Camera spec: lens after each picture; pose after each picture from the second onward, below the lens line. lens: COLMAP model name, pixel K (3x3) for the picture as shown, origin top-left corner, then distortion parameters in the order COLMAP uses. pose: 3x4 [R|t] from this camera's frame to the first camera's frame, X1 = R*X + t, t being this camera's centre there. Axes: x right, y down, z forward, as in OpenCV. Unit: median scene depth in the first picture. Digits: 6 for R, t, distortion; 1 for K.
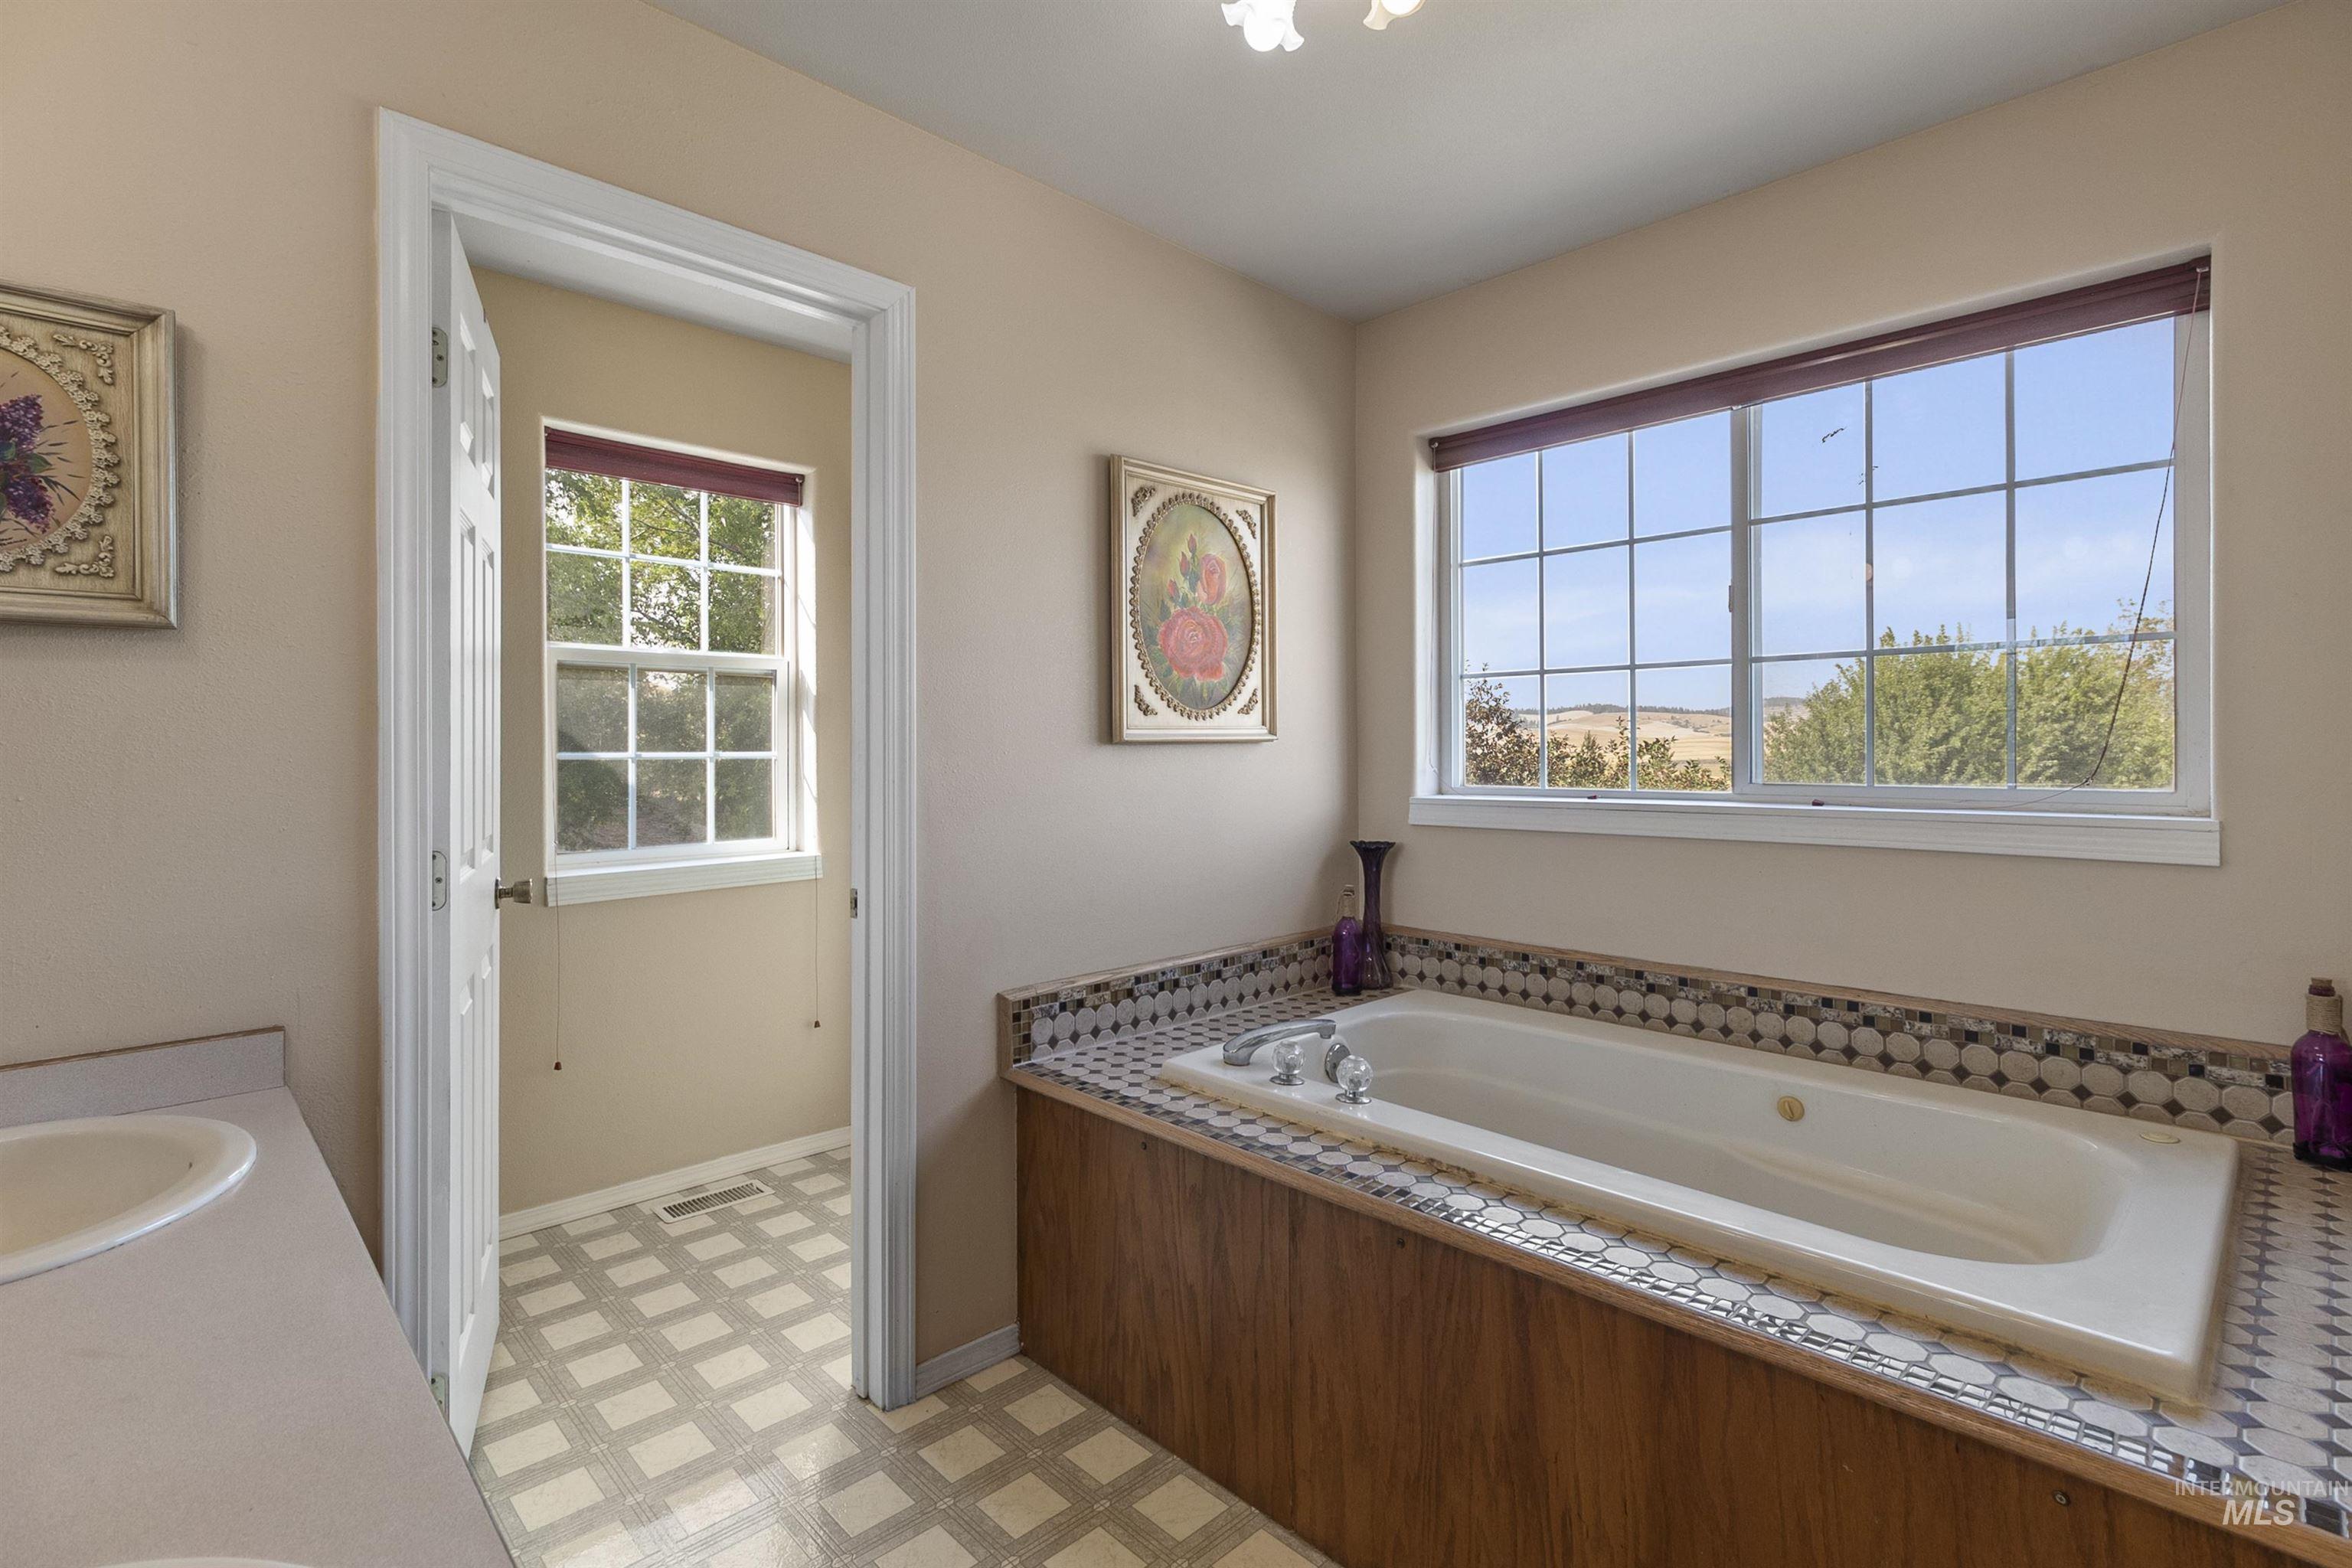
lens RADIAL K [[1111.2, 0, 1173.3], [0, 1111.2, 757.8], [0, 0, 1]] dist [0.003471, 0.000447]
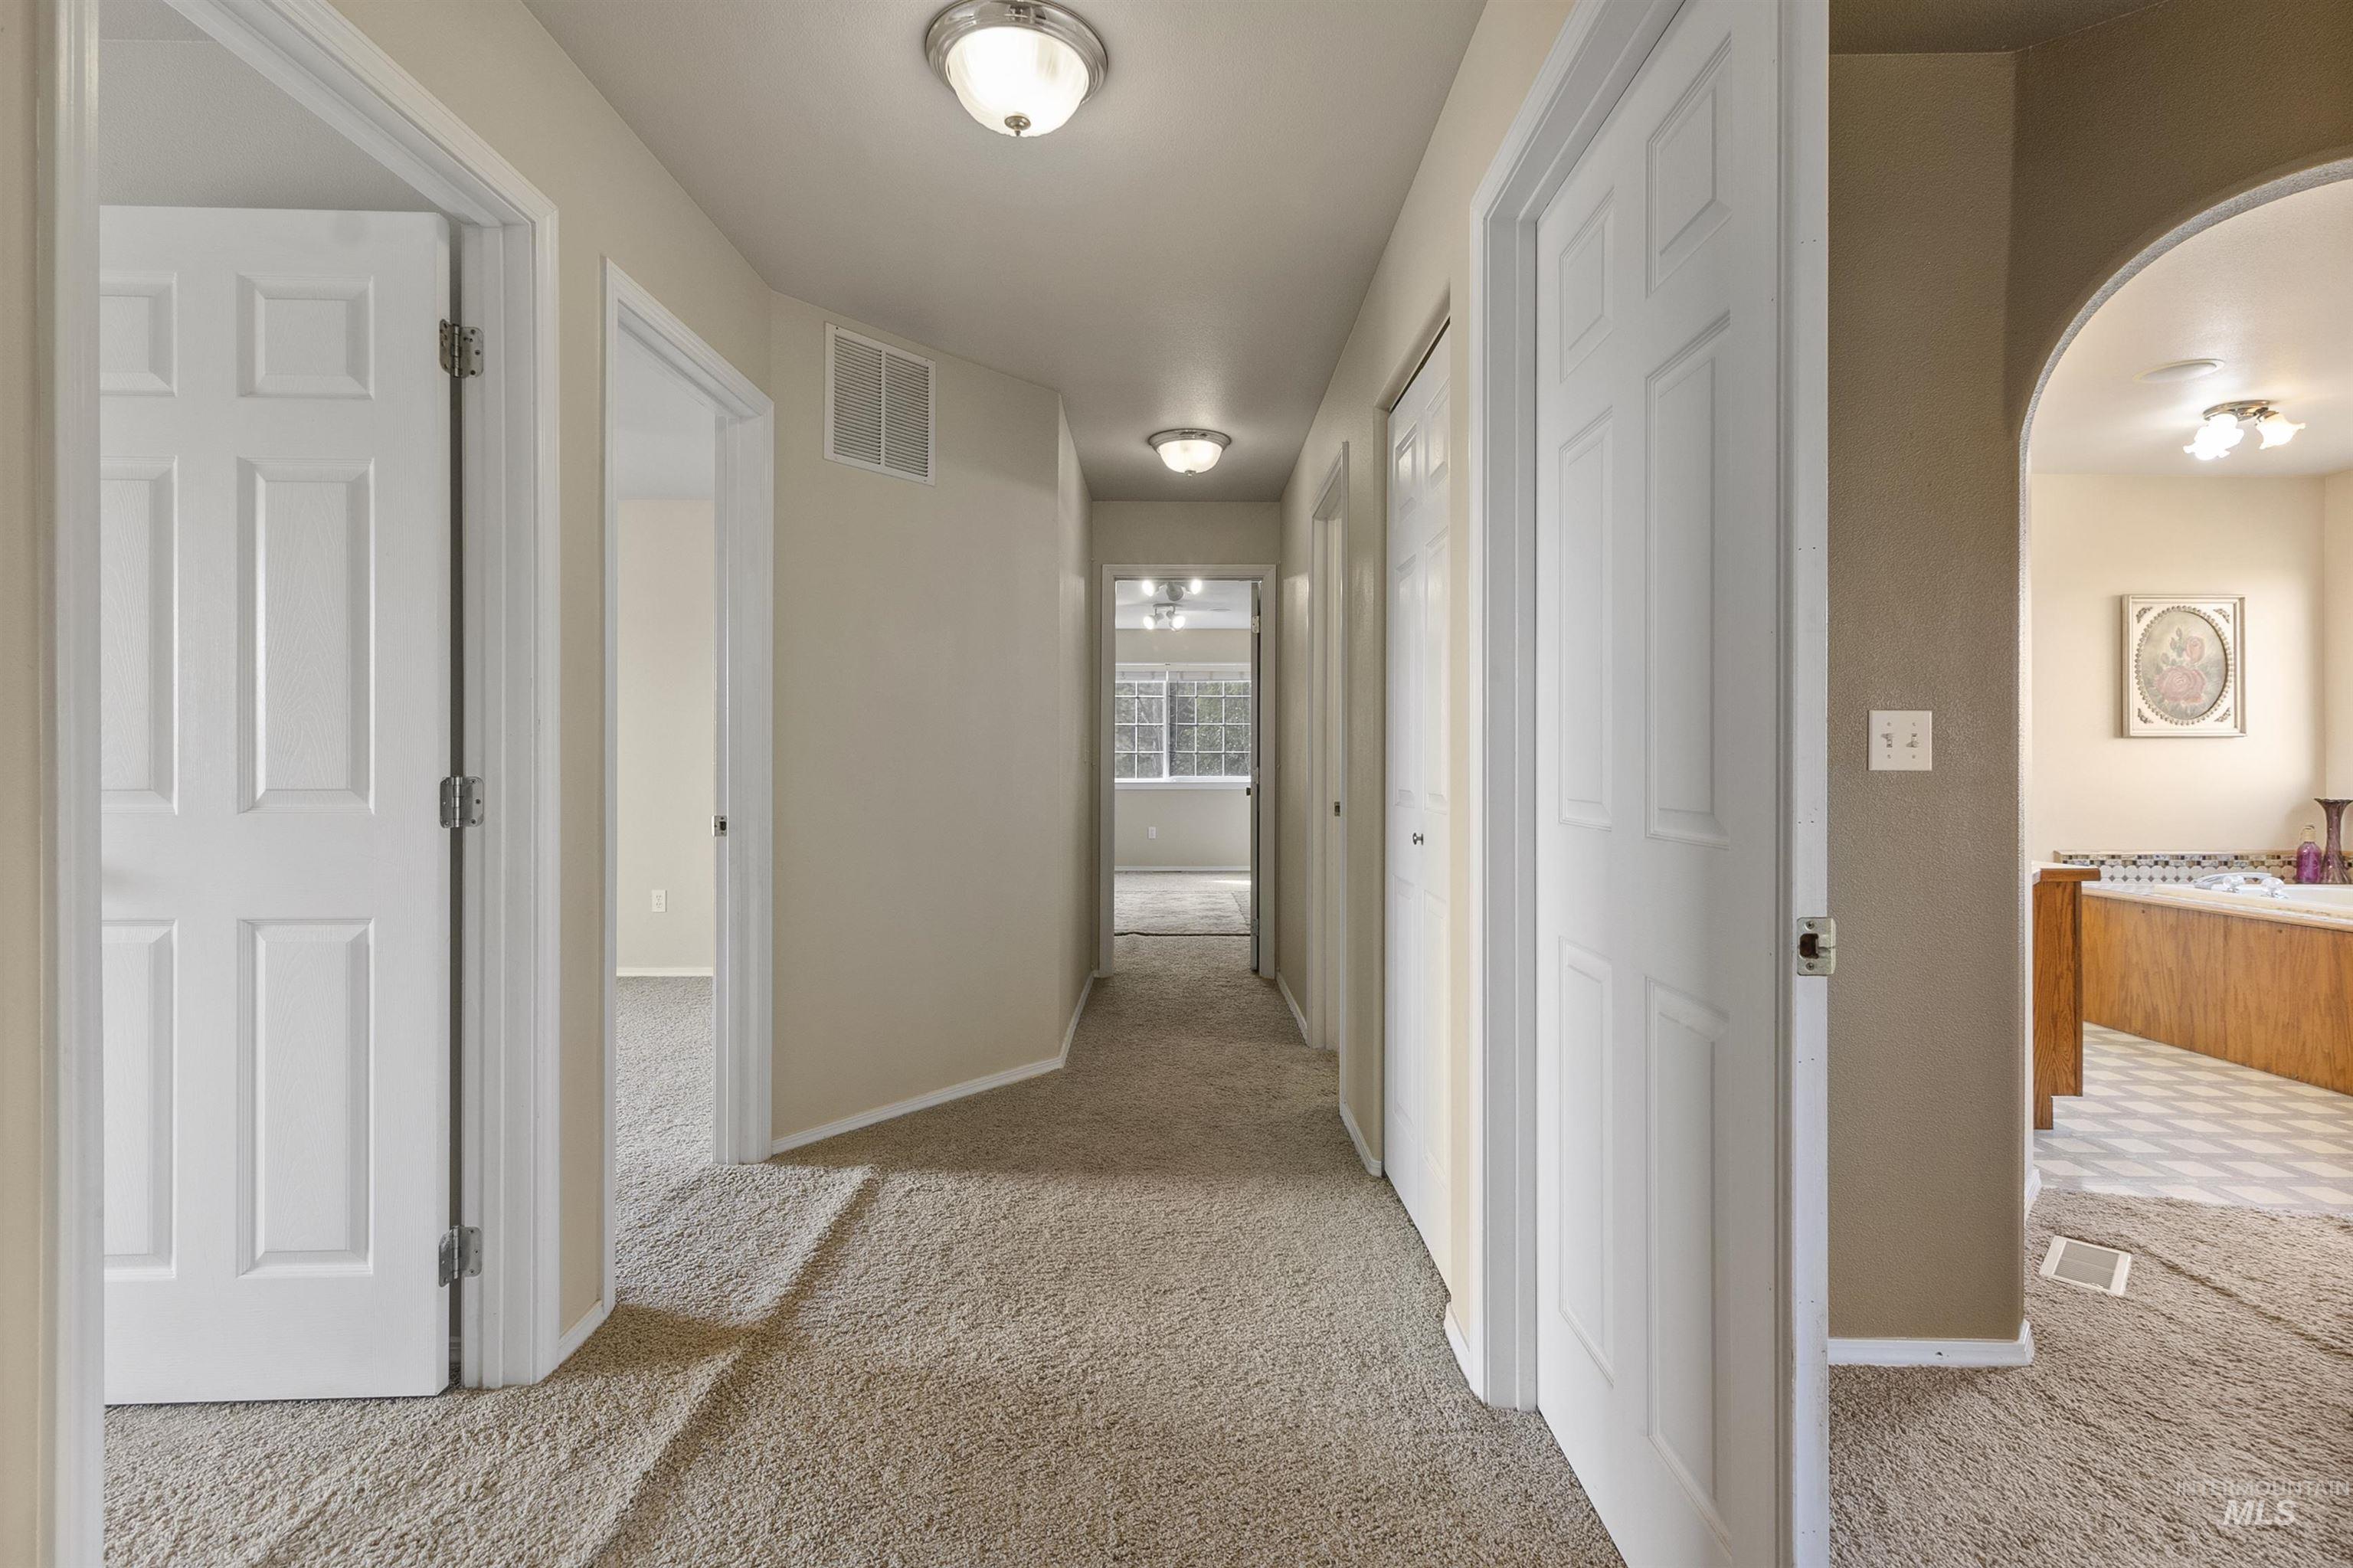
lens RADIAL K [[1085.6, 0, 1180.0], [0, 1085.6, 757.8], [0, 0, 1]] dist [0.005600, -0.001076]
pose [[0.727539, 0.001555, -0.686065, 0.056411], [-0.014685, 0.999804, -0.013307, 0.074940], [0.685909, 0.019756, 0.727419, -1.609502]]
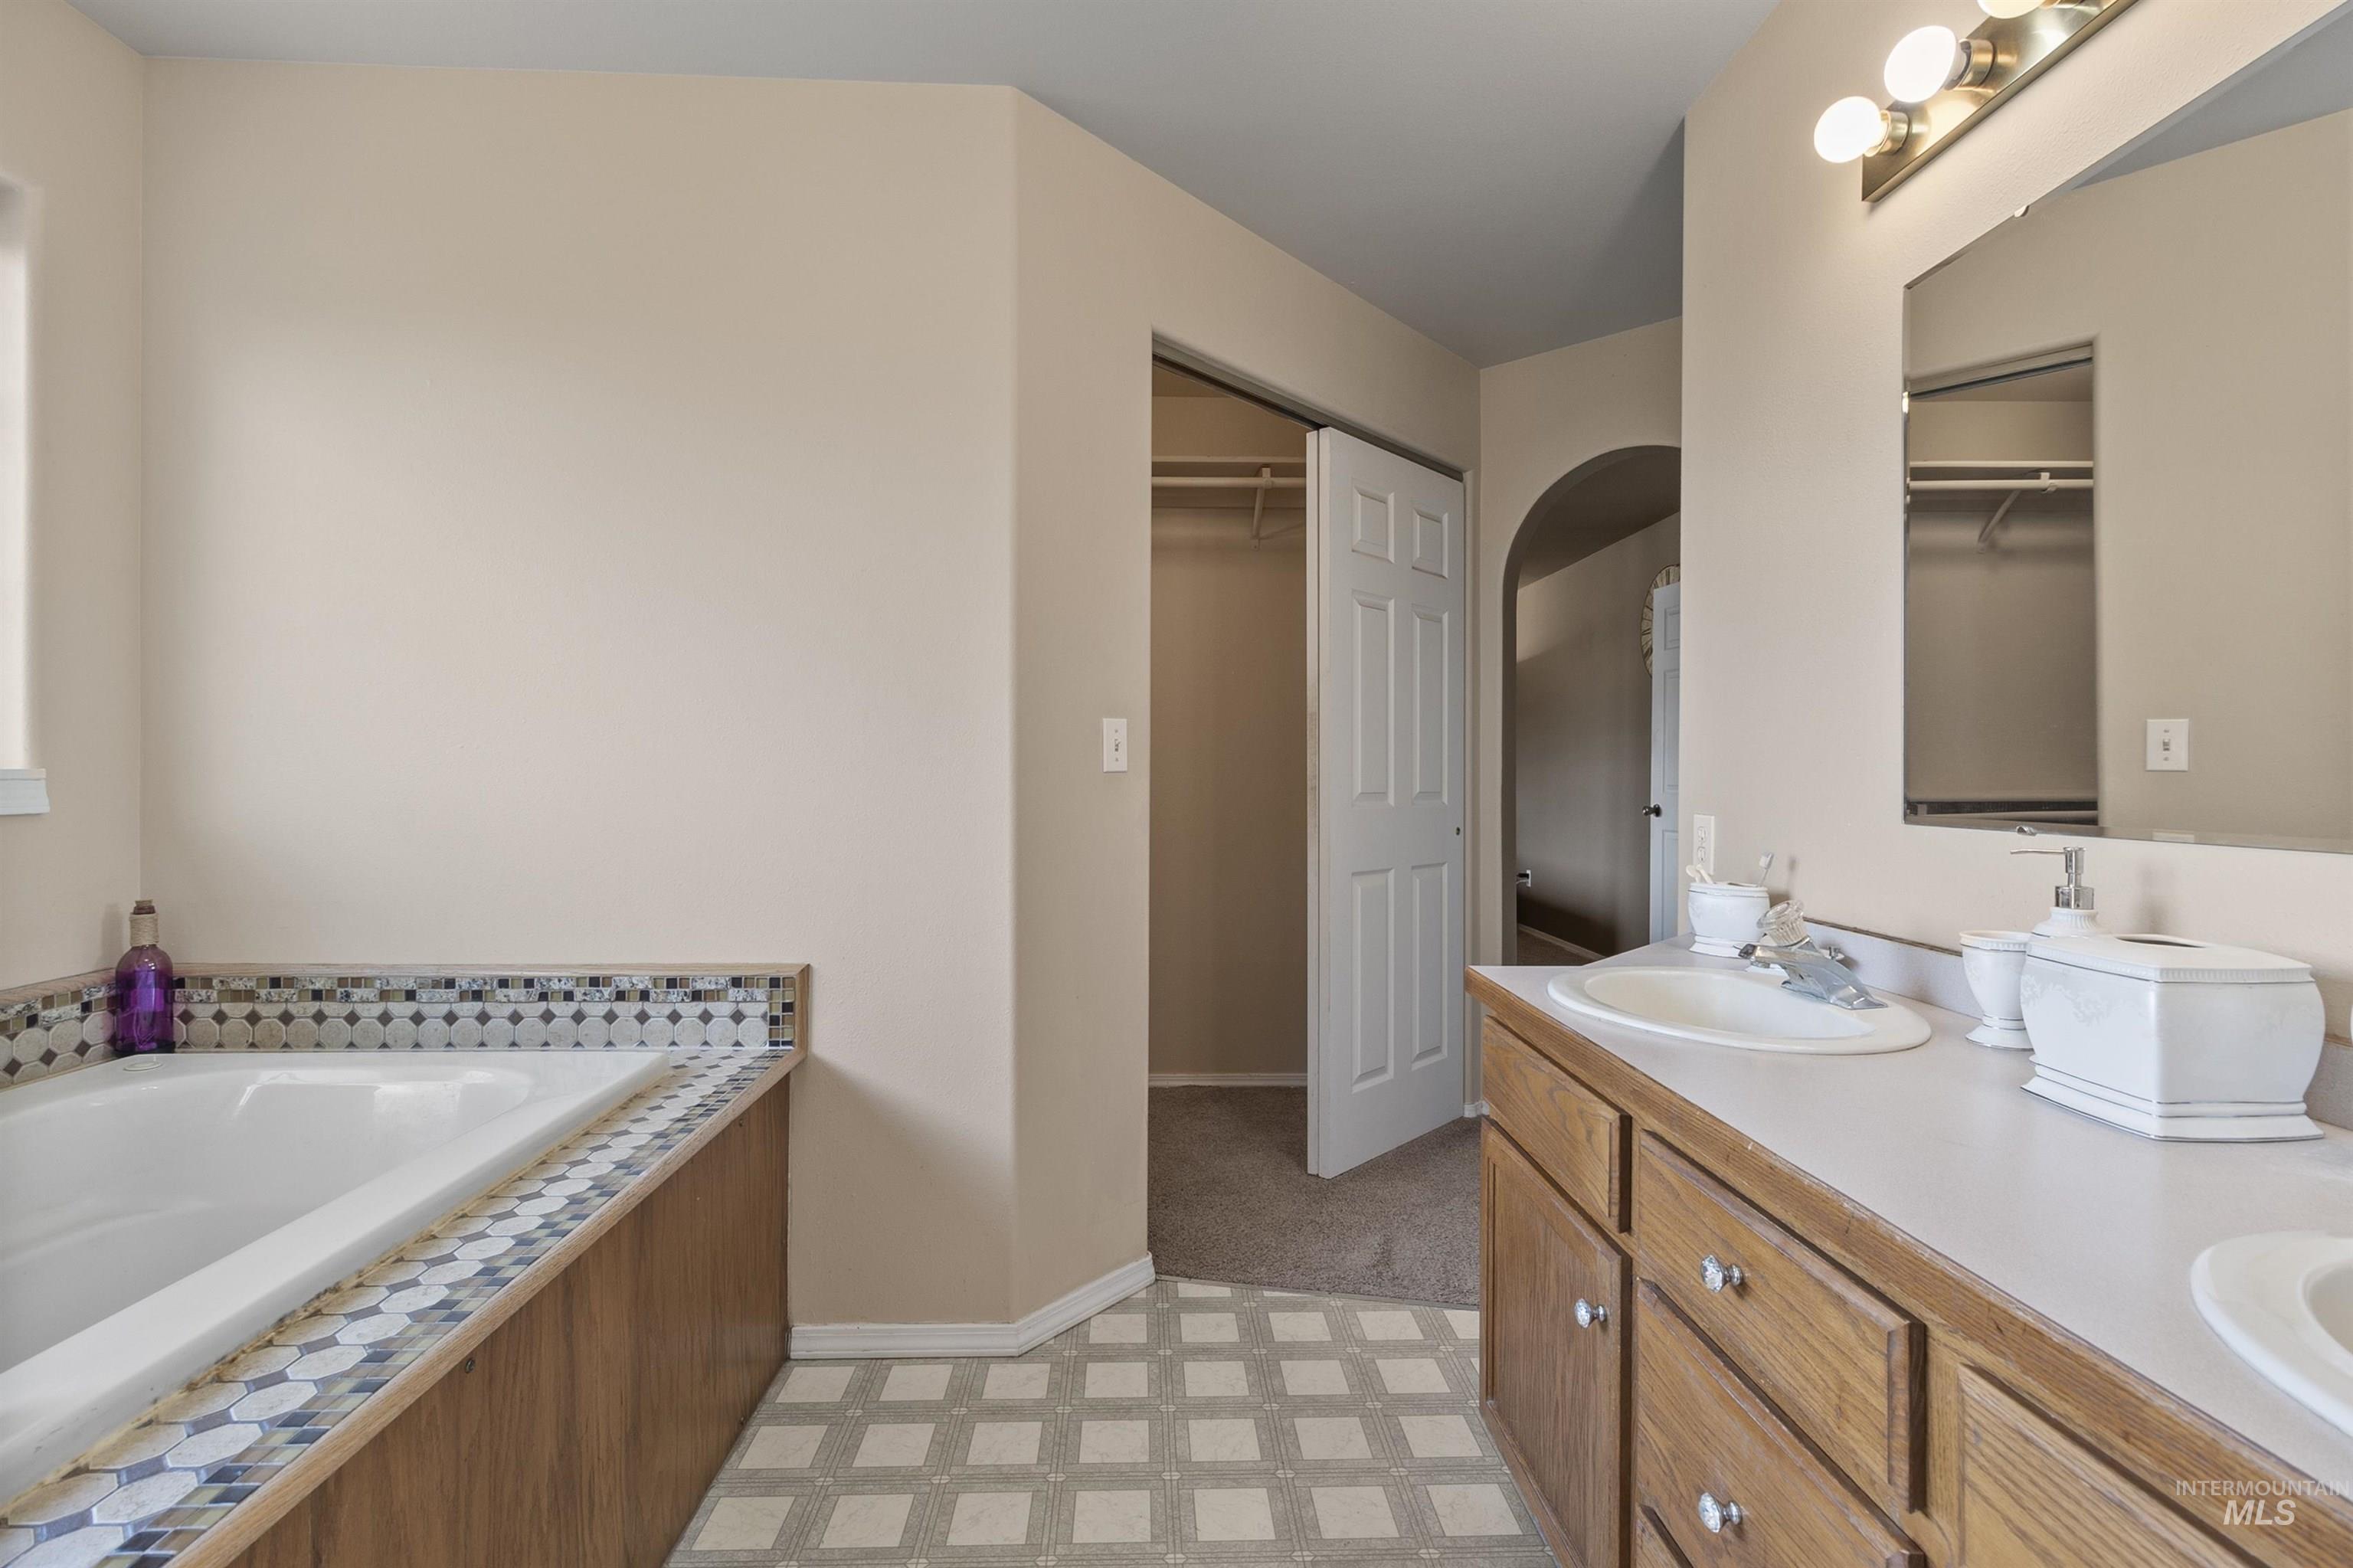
lens RADIAL K [[1111.7, 0, 1173.8], [0, 1111.7, 757.8], [0, 0, 1]] dist [0.003471, 0.000447]
pose [[-0.742722, 0.007713, 0.669555, -0.378589], [0.011911, 0.999928, 0.001694, 0.042523], [-0.669494, 0.009233, -0.742761, 0.791425]]
